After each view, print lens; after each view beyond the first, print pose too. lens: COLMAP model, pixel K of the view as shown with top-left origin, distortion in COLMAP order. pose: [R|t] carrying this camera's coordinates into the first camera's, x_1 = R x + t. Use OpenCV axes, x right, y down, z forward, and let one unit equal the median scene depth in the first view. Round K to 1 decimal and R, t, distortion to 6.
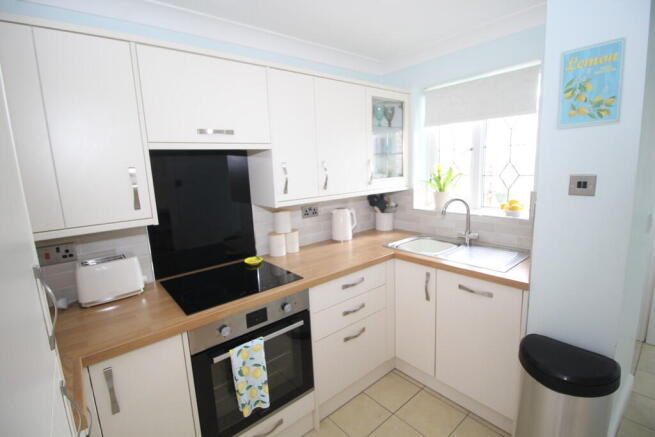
lens RADIAL K [[300.6, 0, 327.5], [0, 300.6, 215.0], [0, 0, 1]] dist [-0.001738, -0.032206]
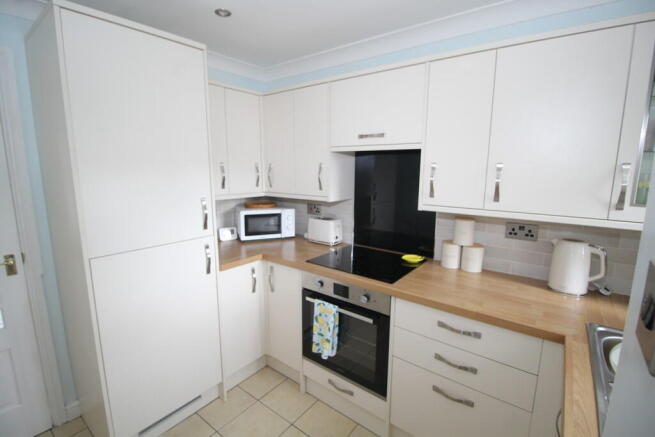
lens RADIAL K [[305.4, 0, 322.8], [0, 305.4, 217.2], [0, 0, 1]] dist [0.000847, -0.017942]
pose [[0.207218, 0.211735, -0.955107, 0.712669], [-0.164383, 0.969952, 0.179362, -0.130398], [0.964385, 0.119836, 0.235798, 0.490824]]
